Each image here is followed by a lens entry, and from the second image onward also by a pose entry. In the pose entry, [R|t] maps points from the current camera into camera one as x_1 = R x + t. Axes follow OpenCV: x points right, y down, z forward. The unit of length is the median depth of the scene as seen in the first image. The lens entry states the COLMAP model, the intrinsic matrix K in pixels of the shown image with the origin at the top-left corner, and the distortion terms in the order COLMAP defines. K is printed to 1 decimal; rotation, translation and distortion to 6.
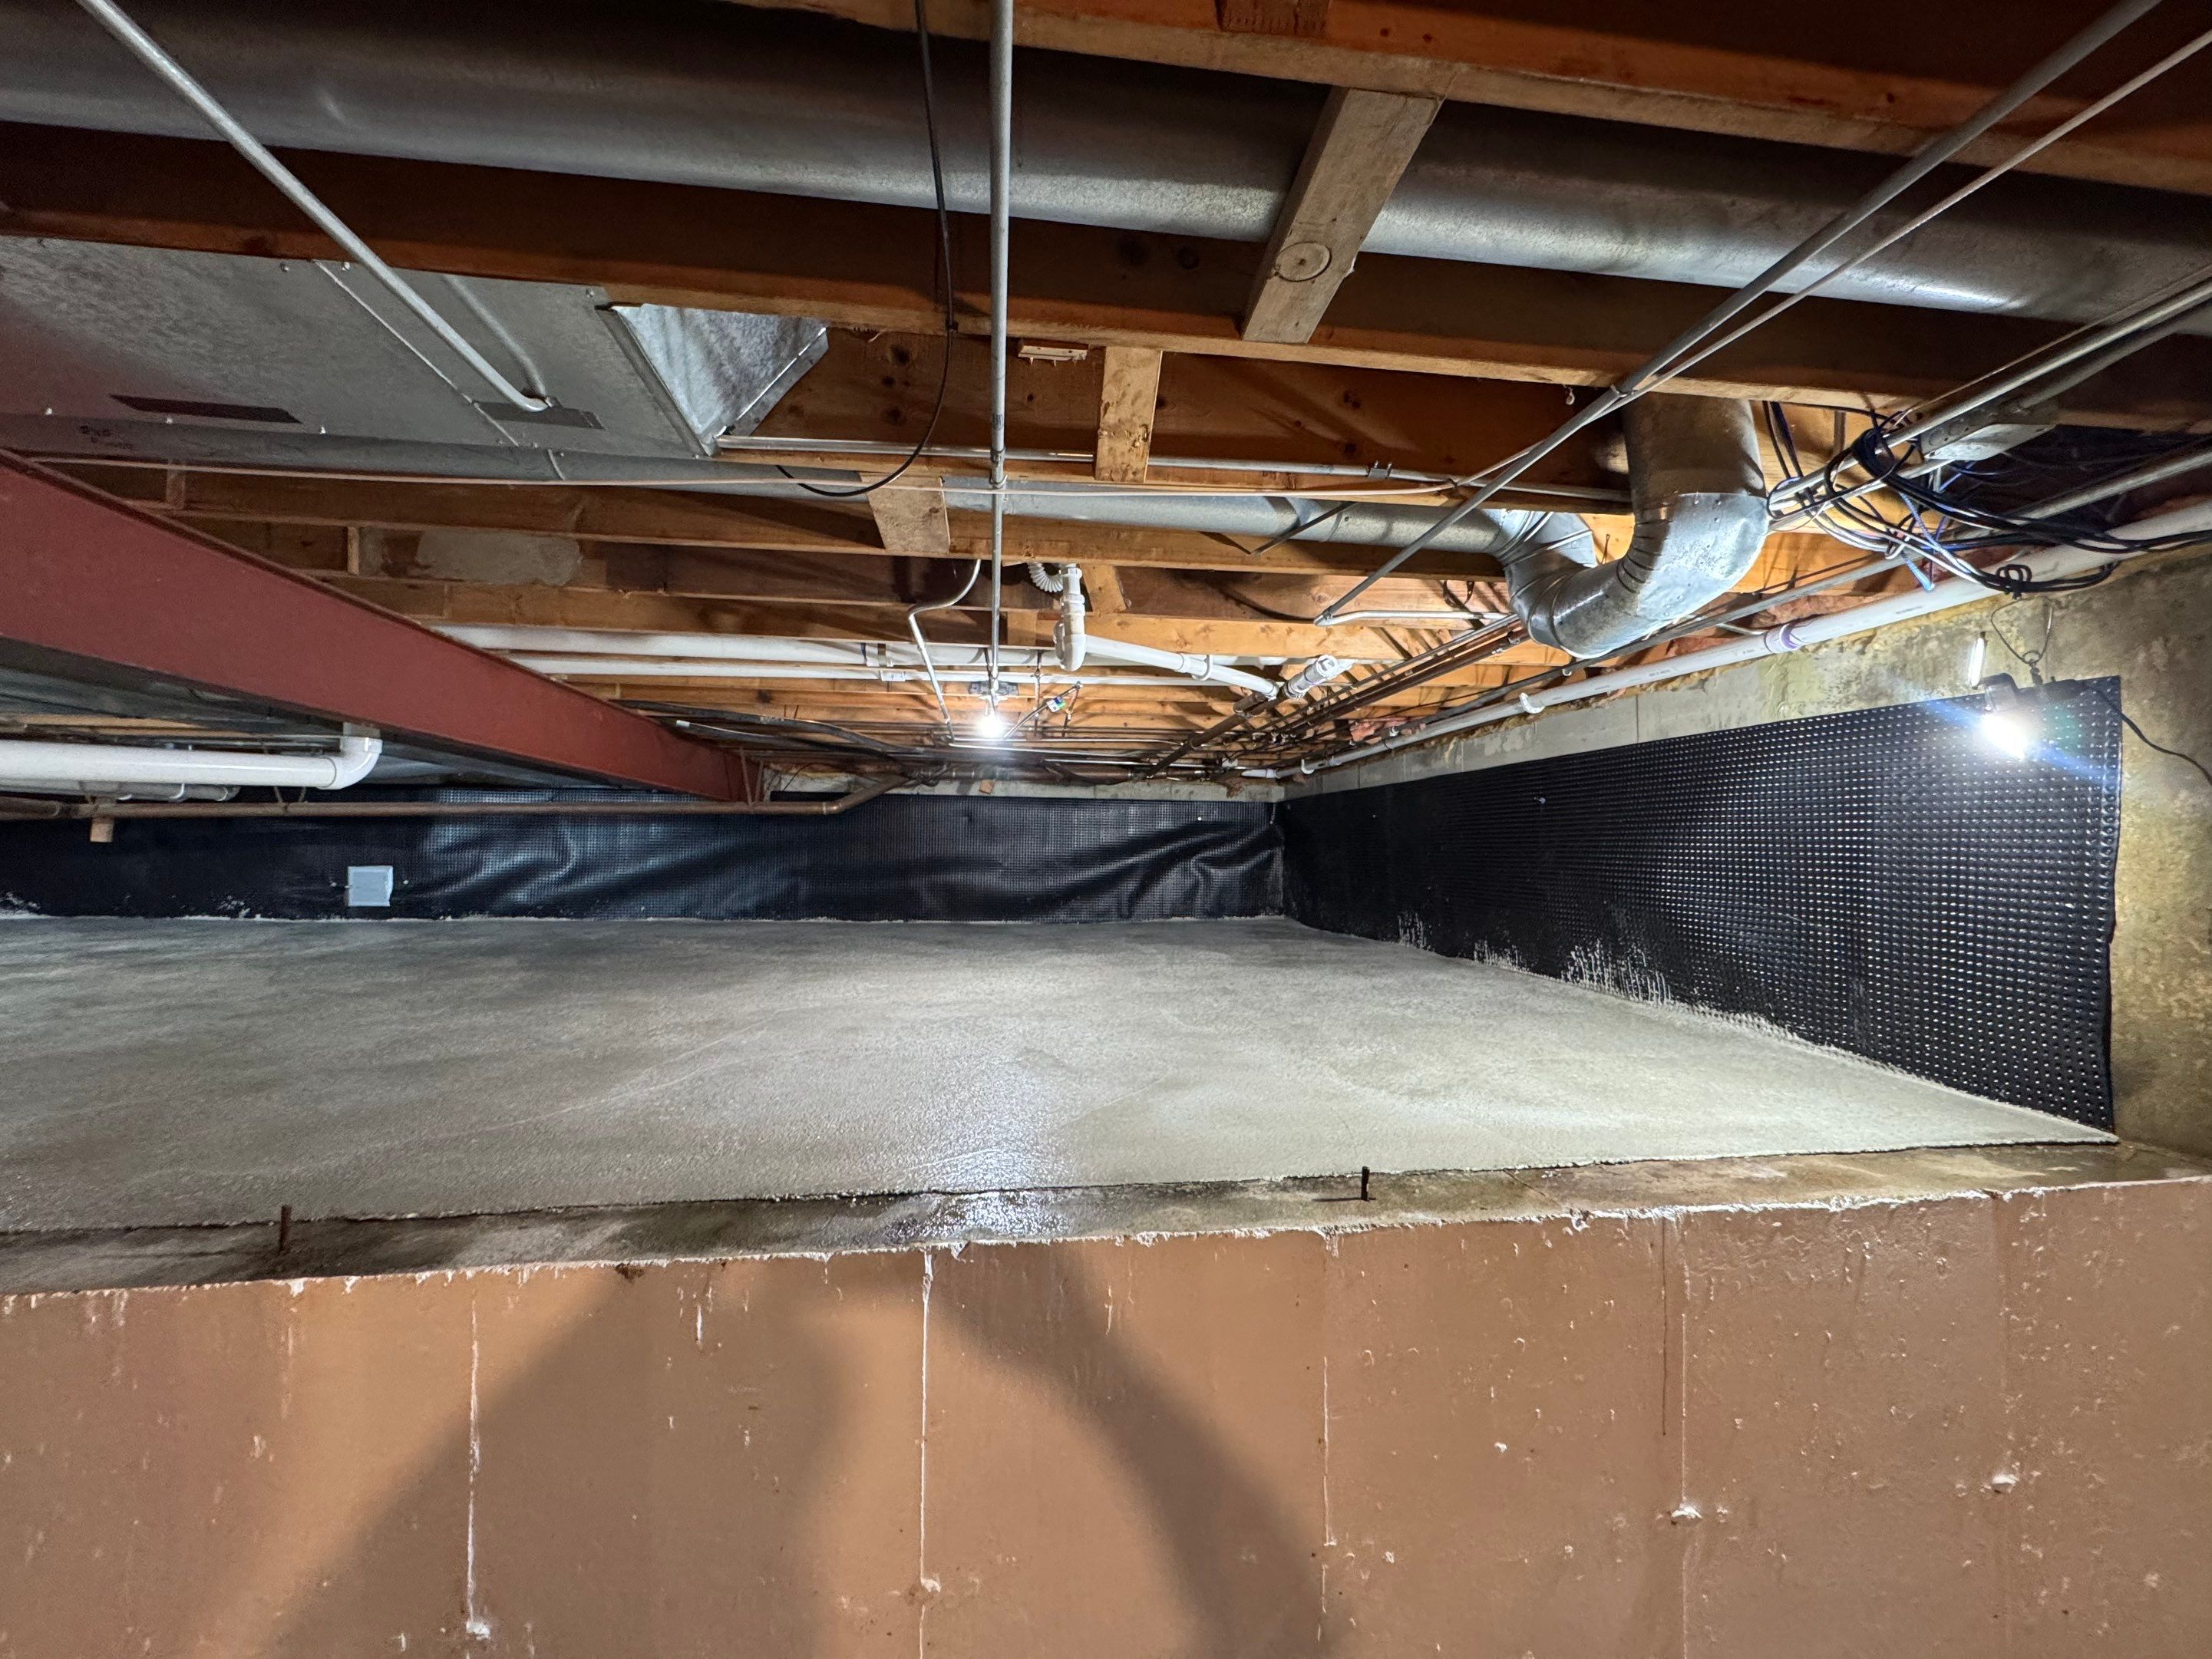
lens RADIAL K [[880.2, 0, 1114.1], [0, 880.2, 829.7], [0, 0, 1]] dist [-0.002528, 0.000215]
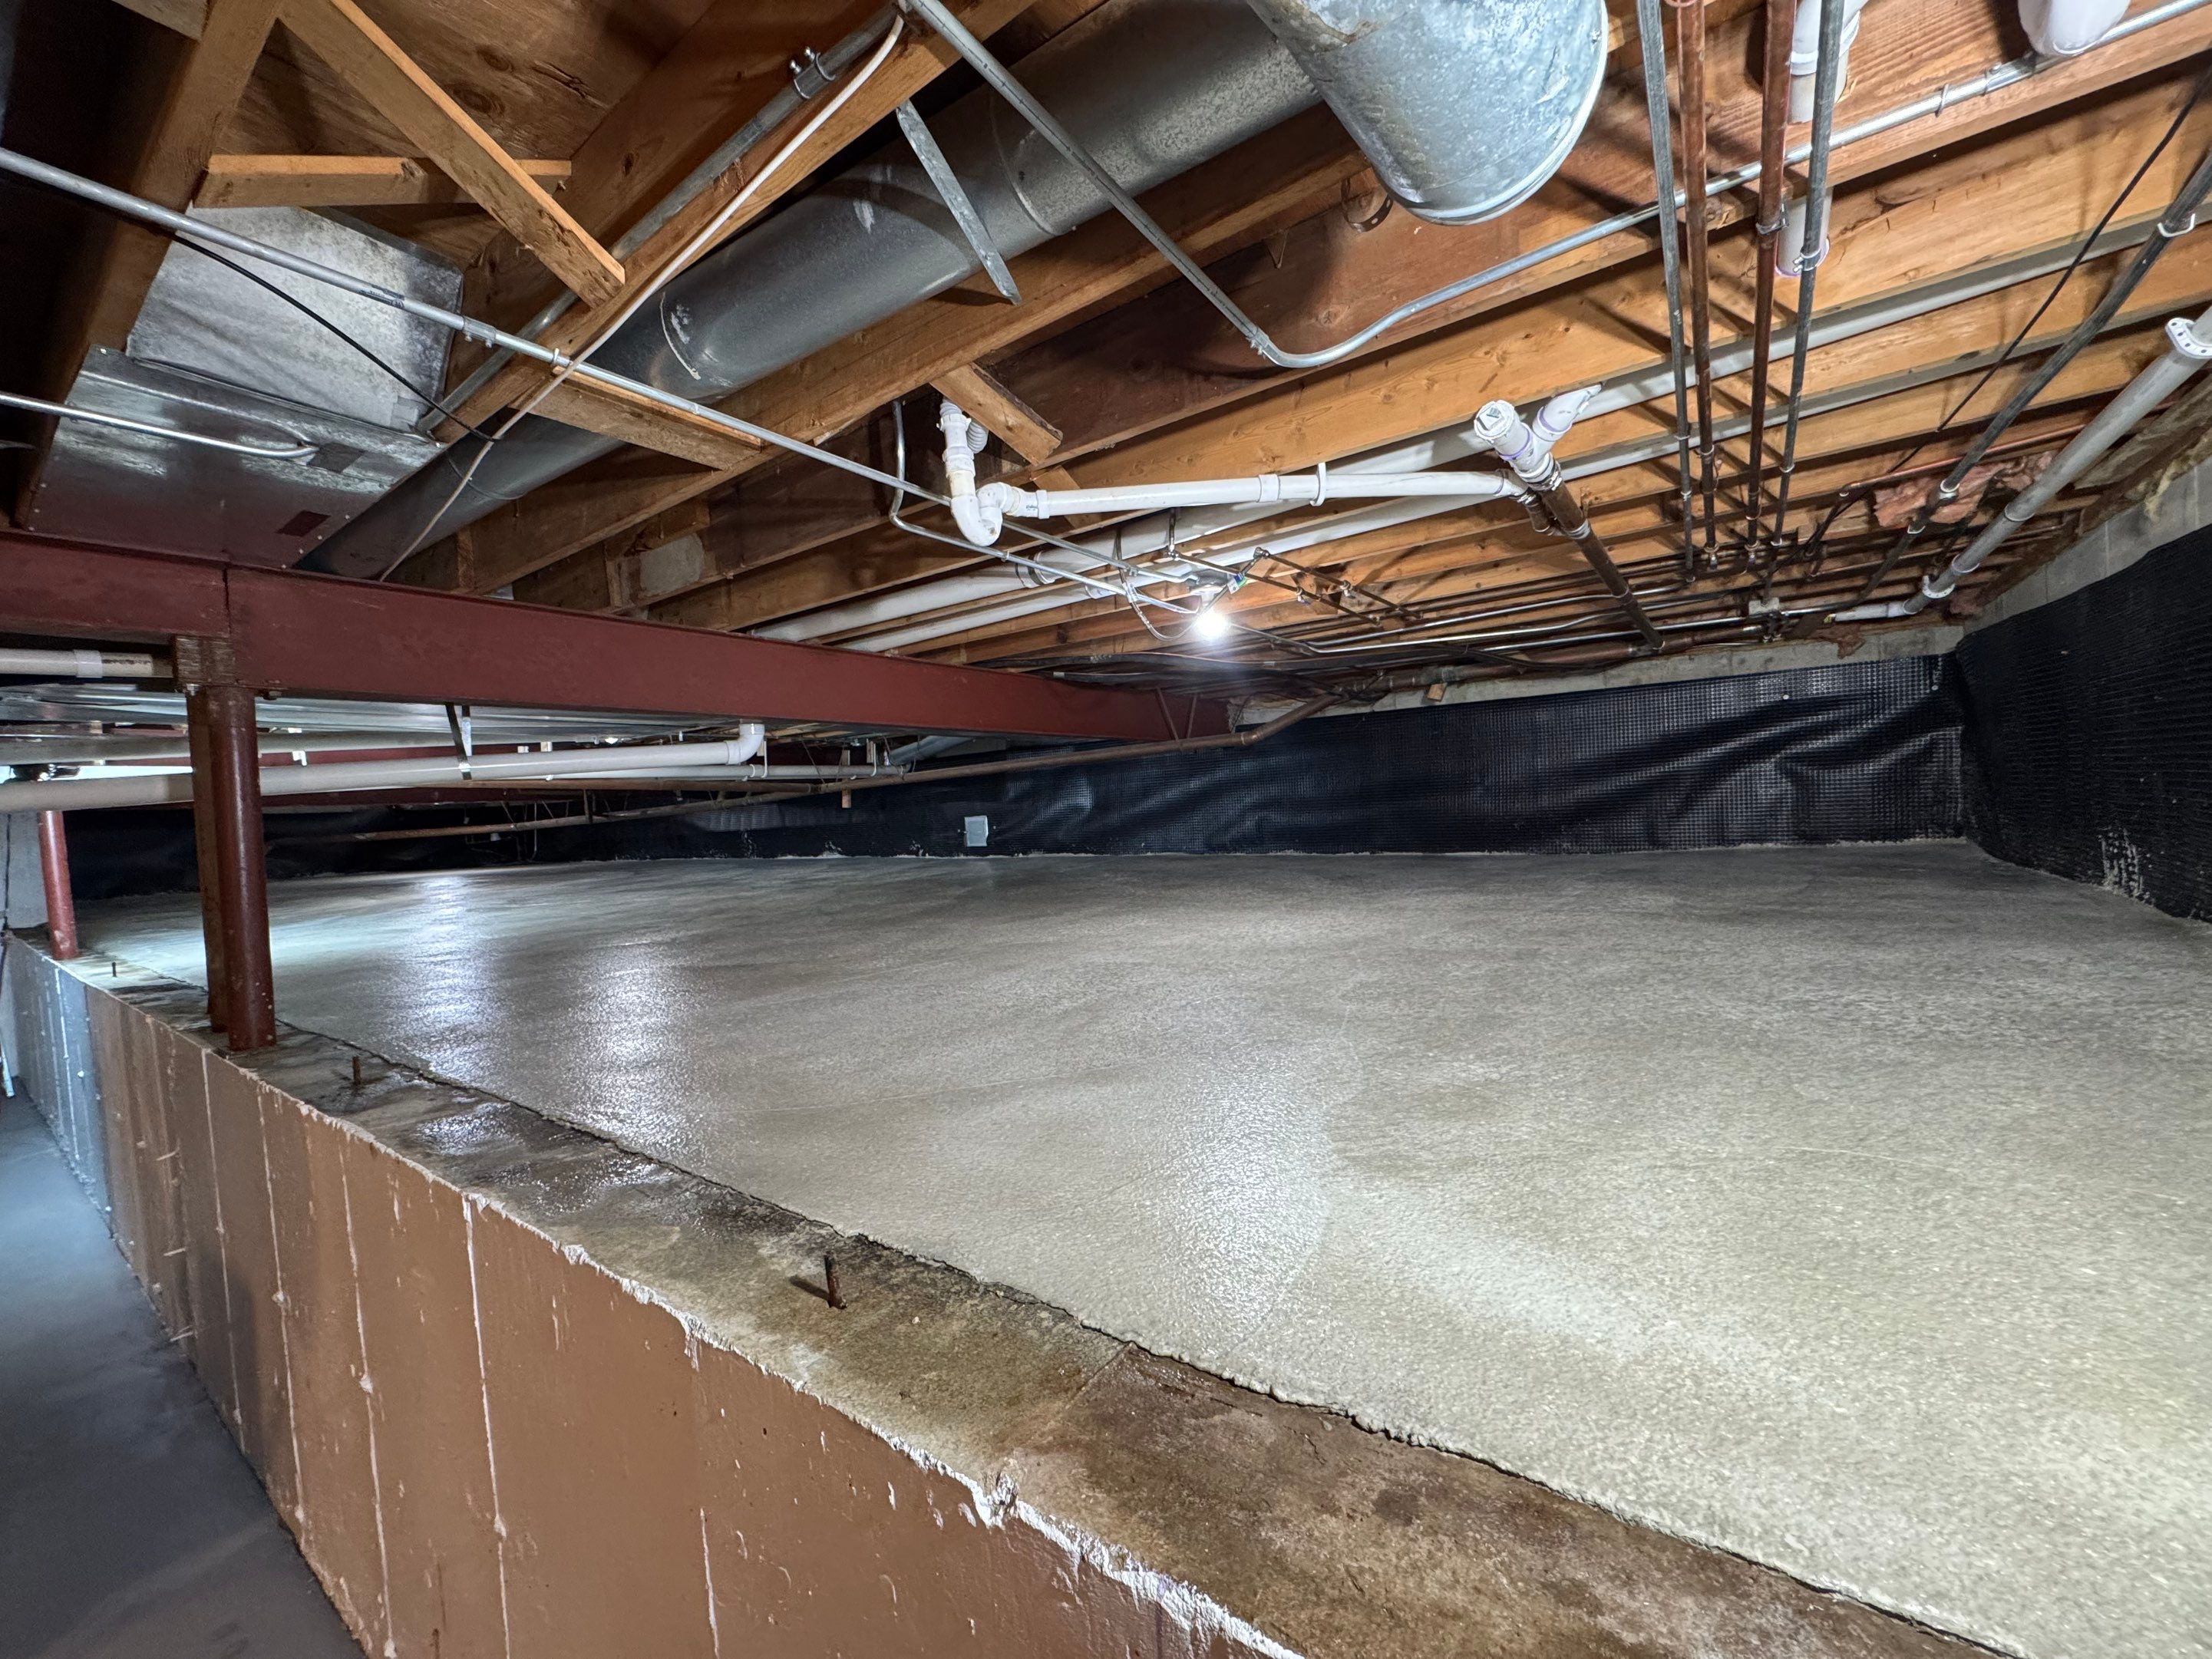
lens RADIAL K [[880.2, 0, 1103.7], [0, 880.2, 833.2], [0, 0, 1]] dist [-0.002528, 0.000215]
pose [[0.726036, -0.025350, -0.687190, 0.205637], [0.081631, 0.995431, 0.049525, 0.017481], [0.682795, -0.092053, 0.724788, 0.169387]]
